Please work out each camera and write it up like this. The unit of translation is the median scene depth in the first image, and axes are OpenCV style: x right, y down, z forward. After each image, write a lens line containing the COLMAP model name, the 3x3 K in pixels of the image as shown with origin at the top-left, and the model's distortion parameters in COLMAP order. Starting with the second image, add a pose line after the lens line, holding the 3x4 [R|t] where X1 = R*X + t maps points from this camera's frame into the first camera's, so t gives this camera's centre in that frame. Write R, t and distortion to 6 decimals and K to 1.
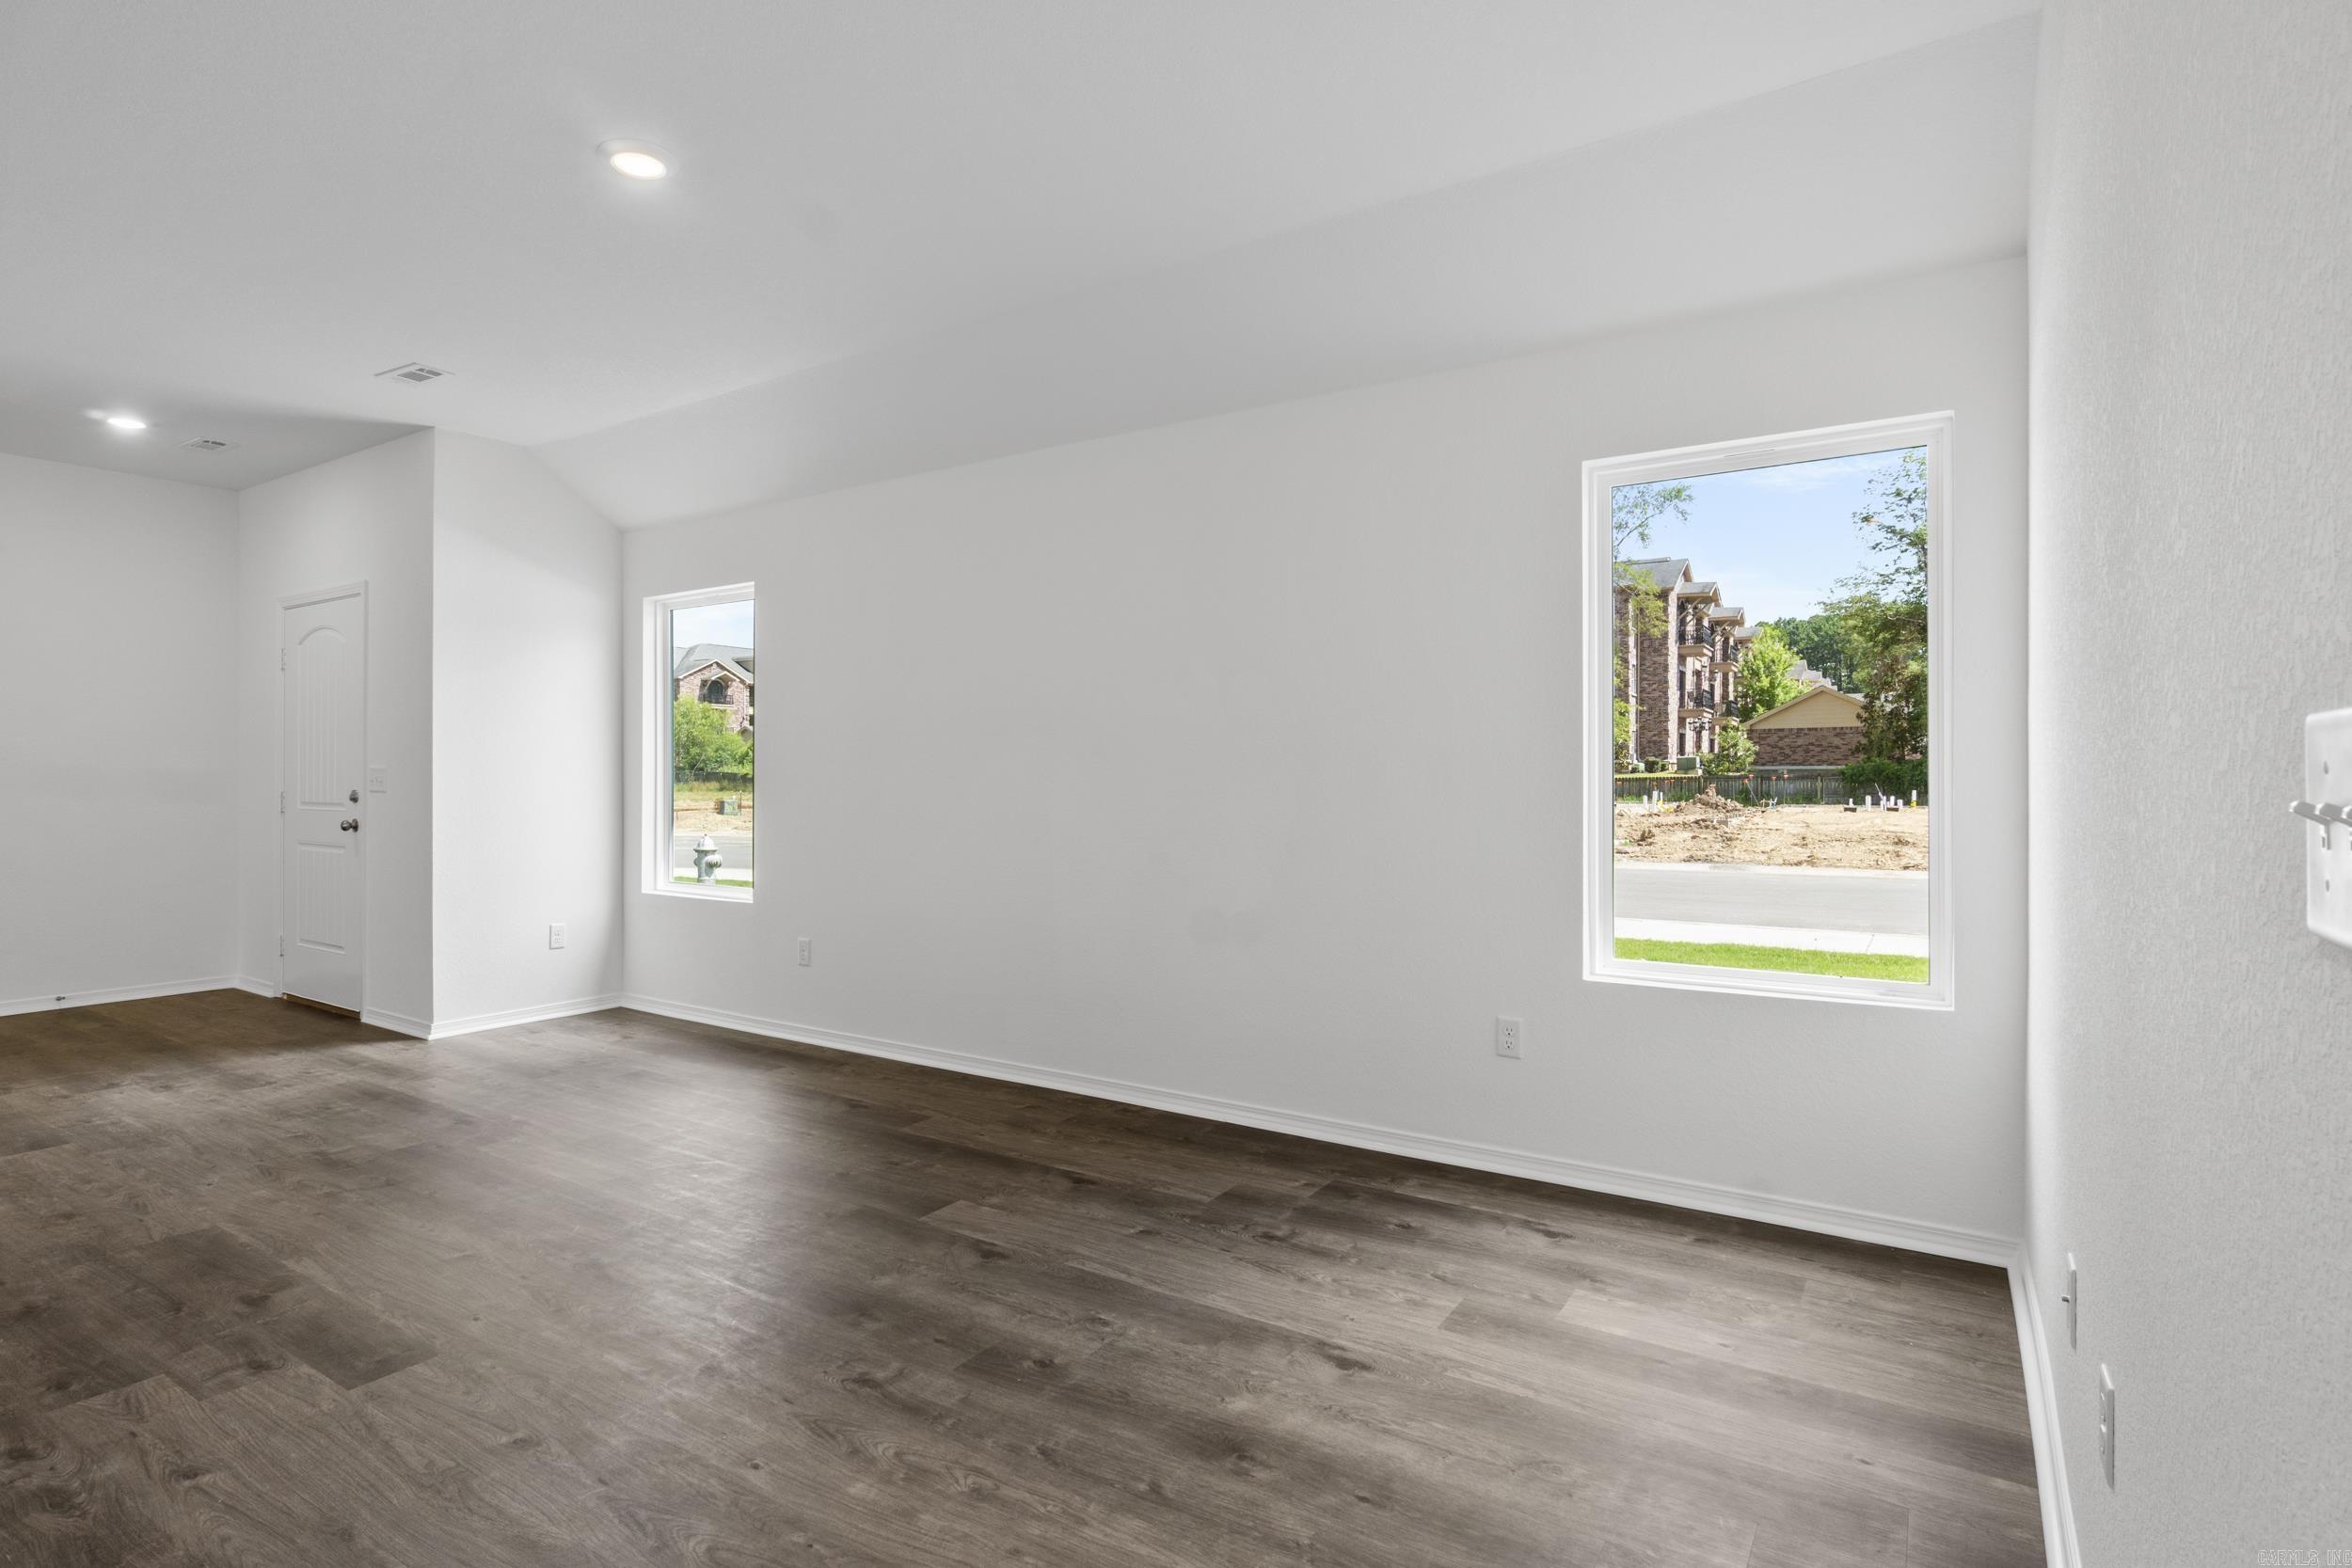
lens RADIAL K [[1185.7, 0, 1144.7], [0, 1185.7, 778.9], [0, 0, 1]] dist [-0.011983, 0.006205]
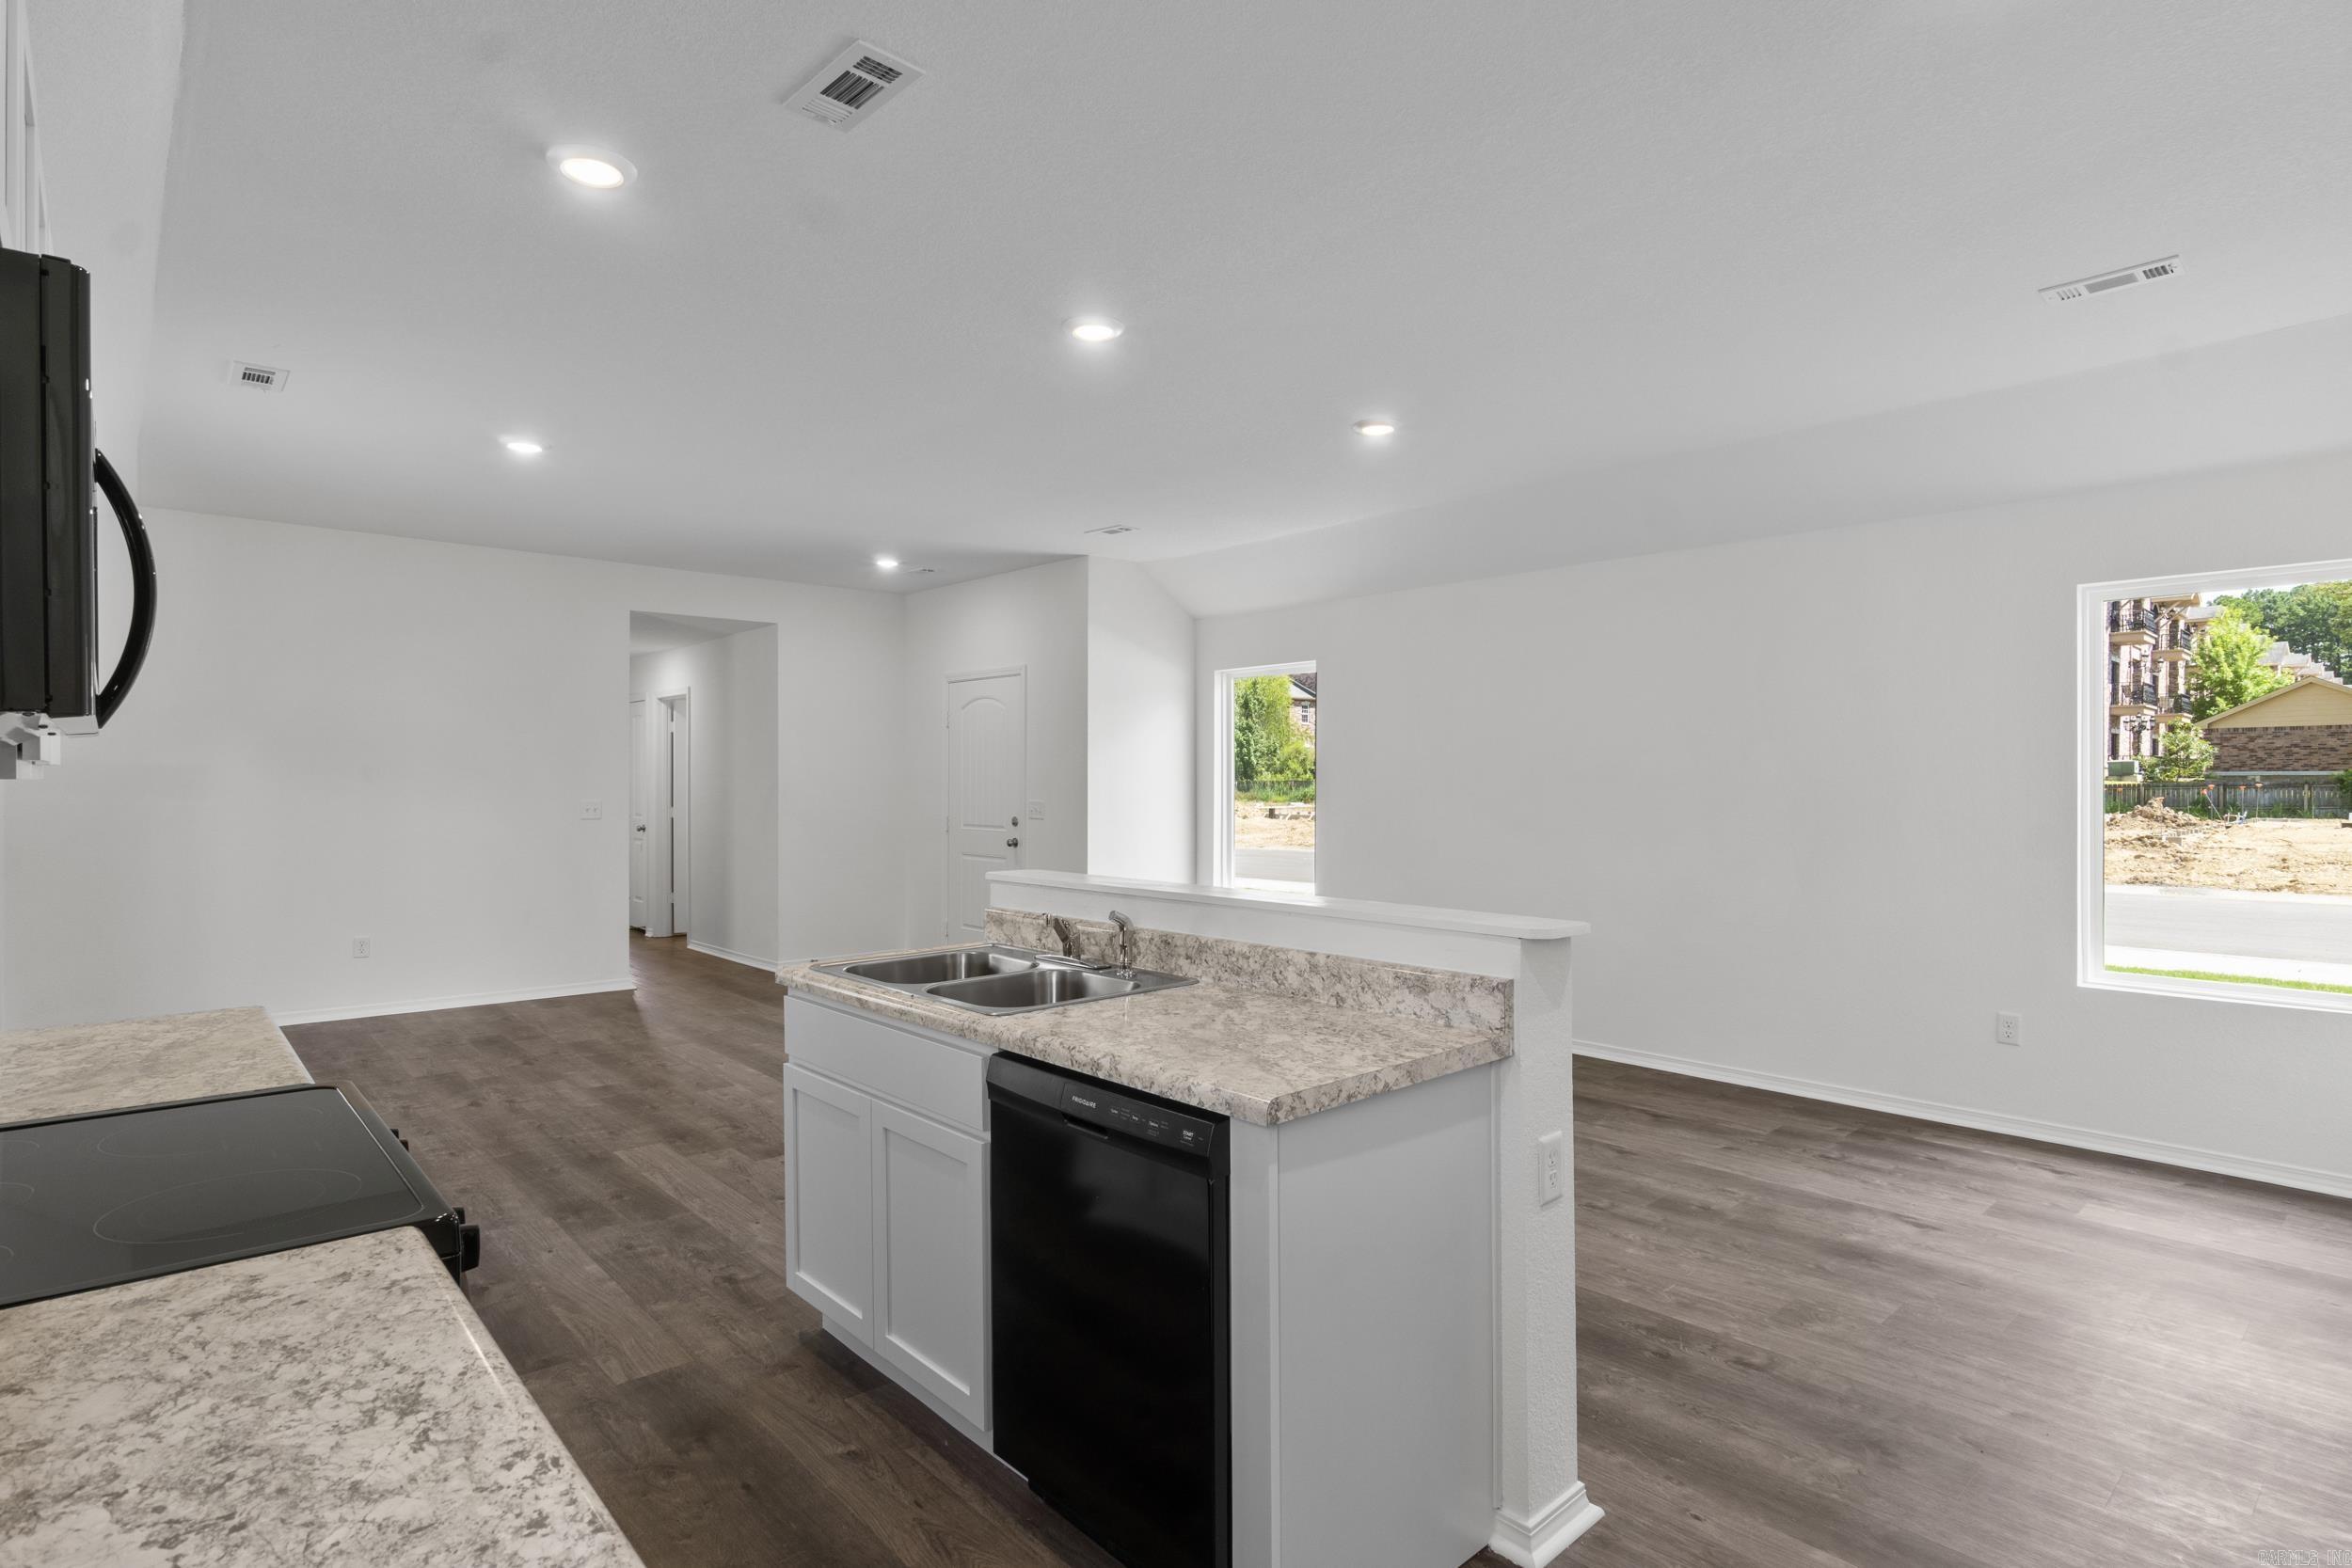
lens RADIAL K [[1185.7, 0, 1151.2], [0, 1185.7, 783.9], [0, 0, 1]] dist [-0.011983, 0.006205]
pose [[0.967243, 0.000498, -0.253850, -0.243094], [-0.000186, 0.999999, 0.001253, -0.045451], [0.253850, -0.001165, 0.967243, -0.434377]]
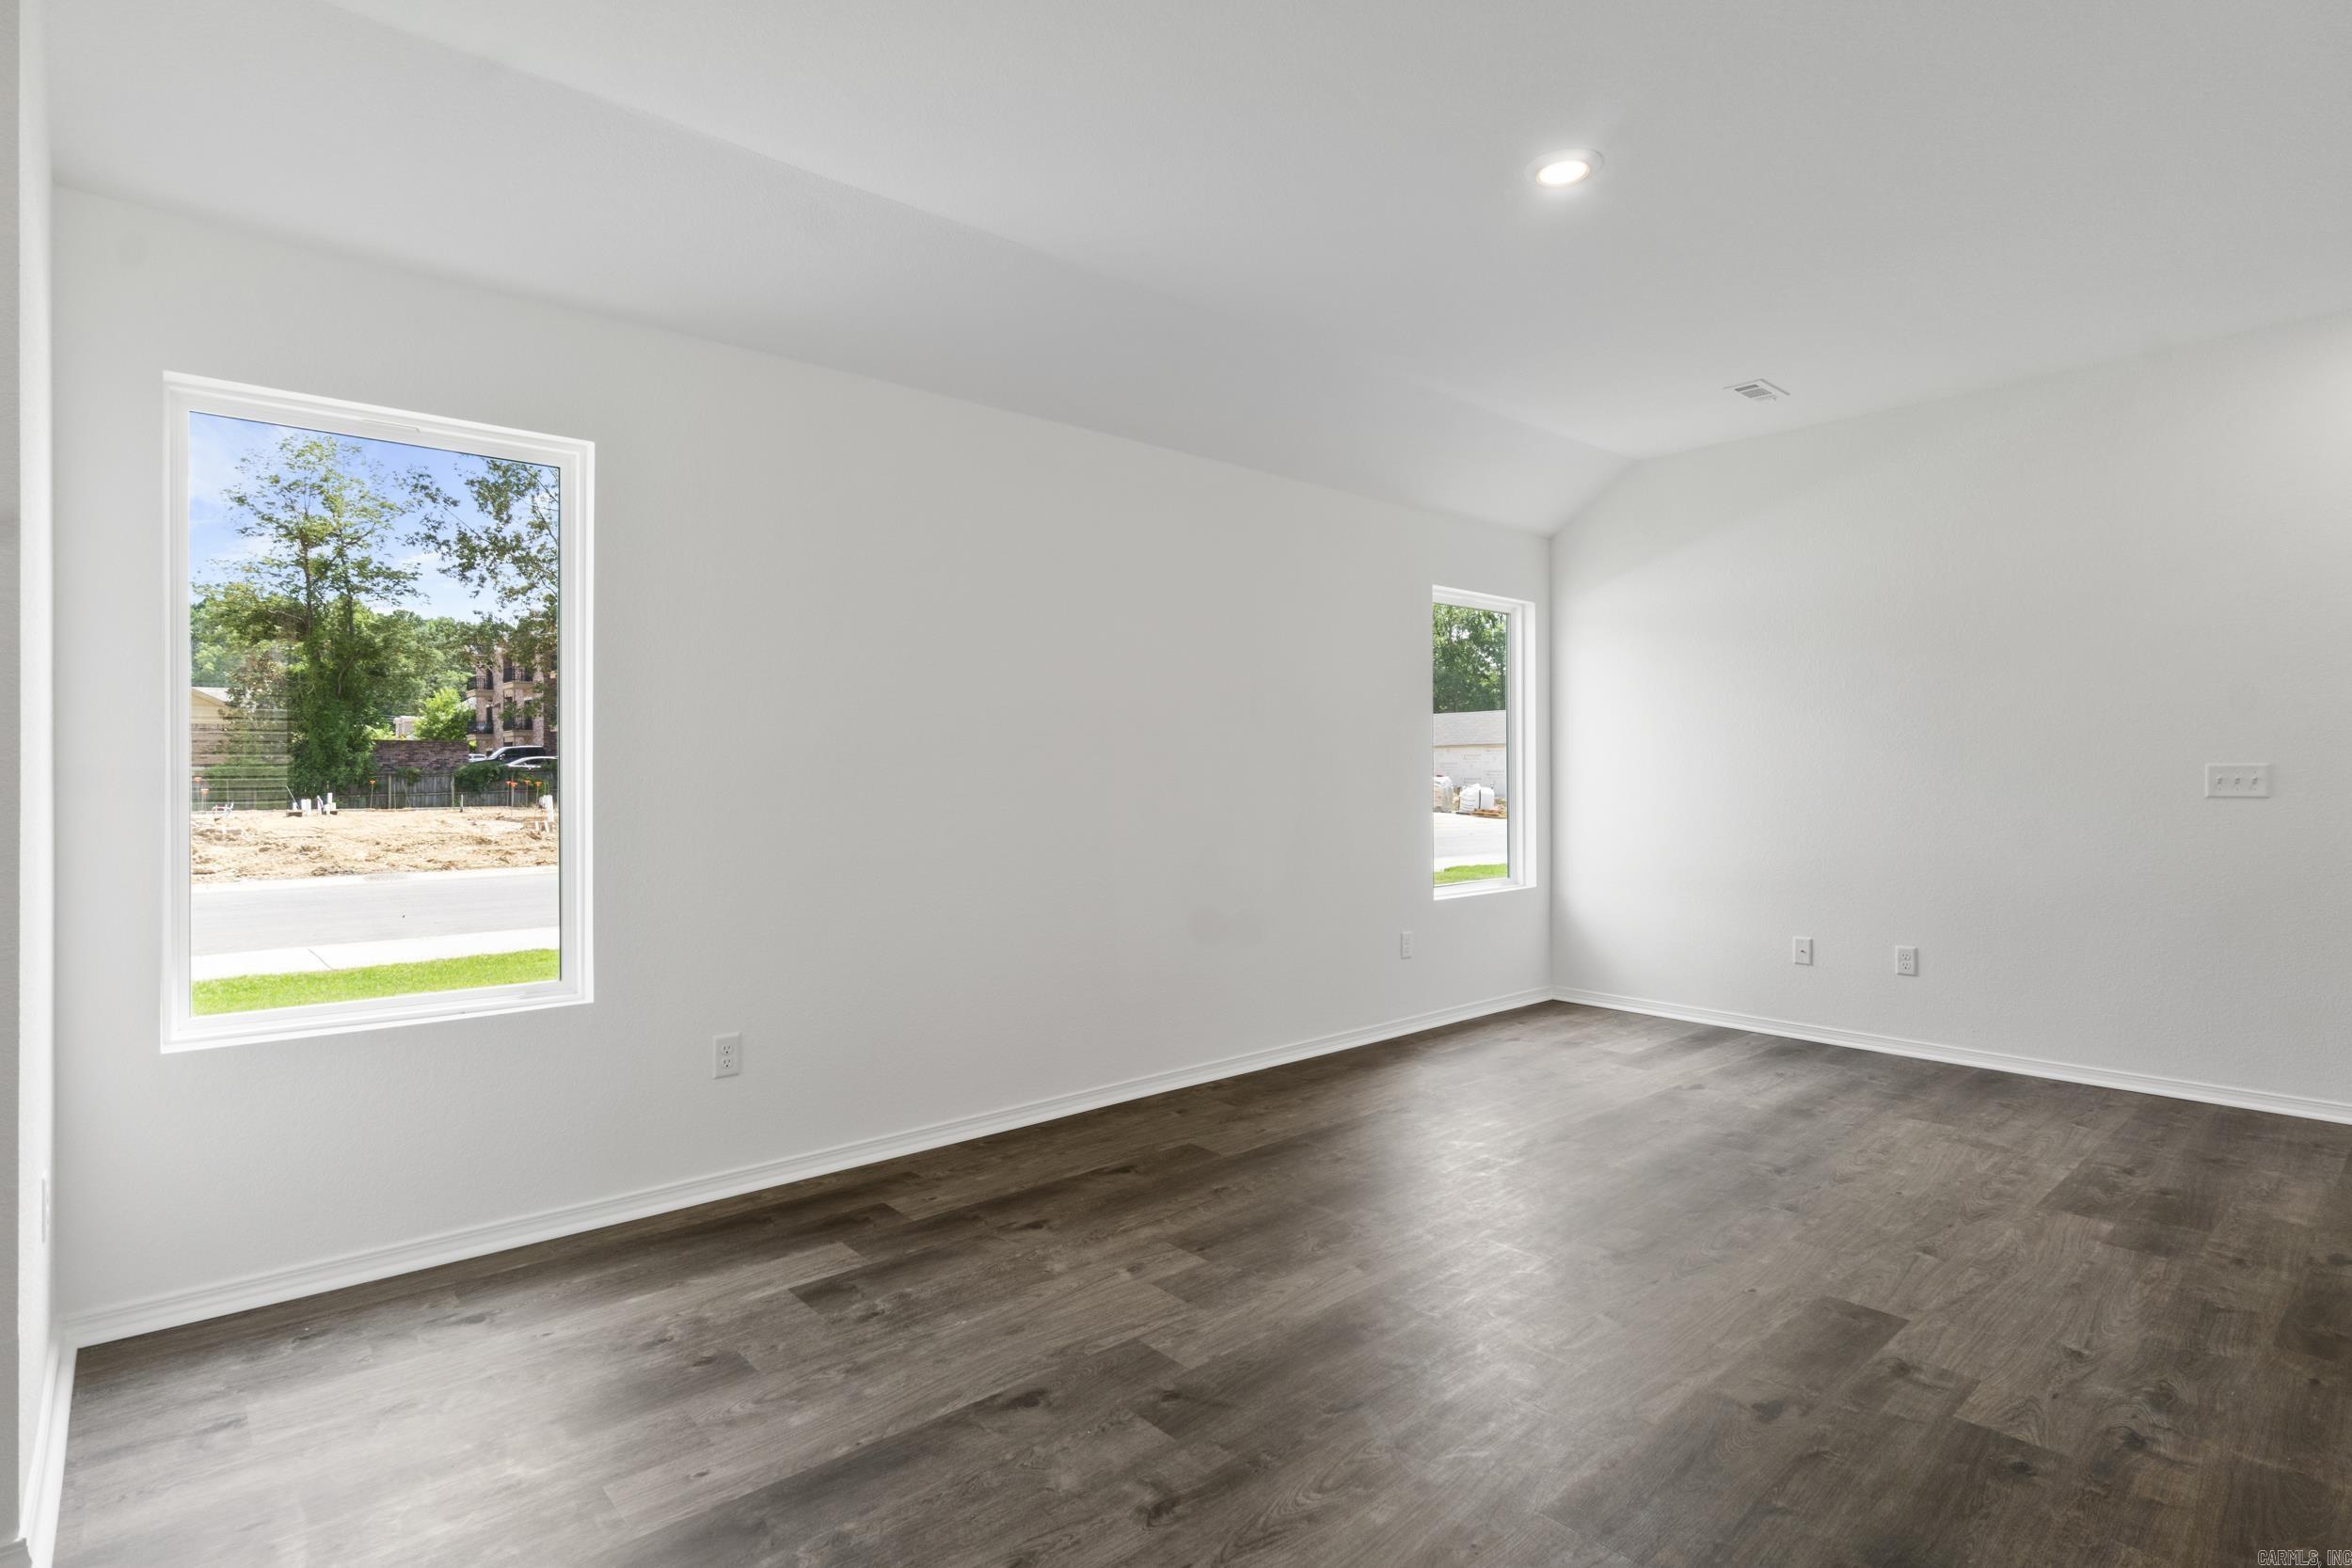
lens RADIAL K [[1185.7, 0, 1160.5], [0, 1185.7, 777.4], [0, 0, 1]] dist [-0.011983, 0.006205]
pose [[0.254169, -0.002913, 0.967155, -1.131804], [0.005913, 0.999981, 0.001458, -0.004331], [-0.967142, 0.005349, 0.254182, 0.816191]]
